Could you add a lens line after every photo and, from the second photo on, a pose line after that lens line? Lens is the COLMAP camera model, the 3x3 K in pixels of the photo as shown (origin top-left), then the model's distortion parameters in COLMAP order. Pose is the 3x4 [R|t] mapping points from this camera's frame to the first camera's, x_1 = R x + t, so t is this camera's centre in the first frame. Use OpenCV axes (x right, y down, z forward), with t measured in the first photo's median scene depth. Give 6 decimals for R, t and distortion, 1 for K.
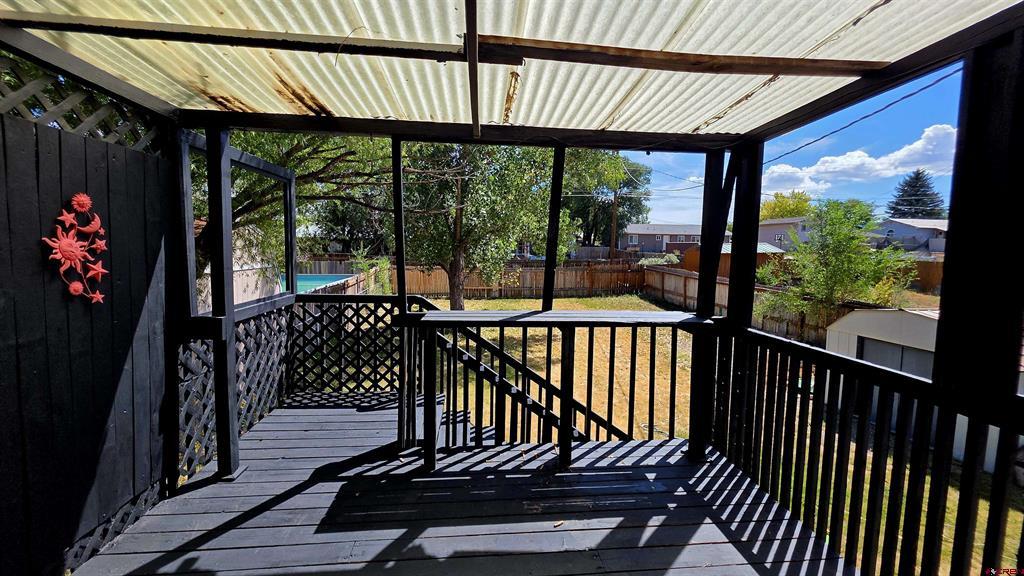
lens RADIAL K [[395.0, 0, 519.1], [0, 395.0, 287.3], [0, 0, 1]] dist [0.001425, -0.000069]
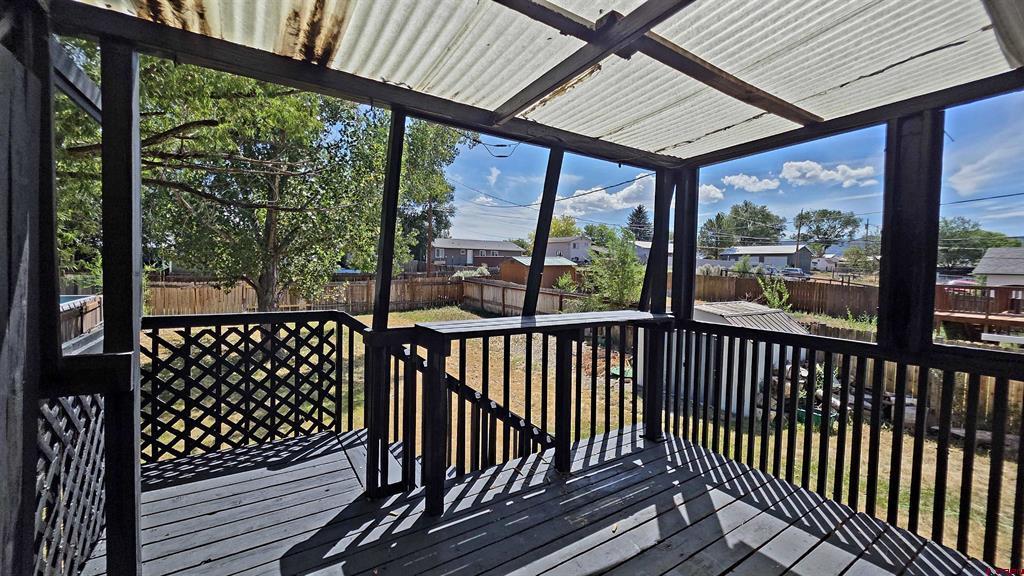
lens RADIAL K [[395.0, 0, 519.1], [0, 395.0, 287.3], [0, 0, 1]] dist [0.001425, -0.000069]
pose [[0.892895, -0.024669, 0.449589, -0.391534], [0.039379, 0.998950, -0.023396, 0.010828], [-0.448540, 0.038595, 0.892929, 0.149352]]
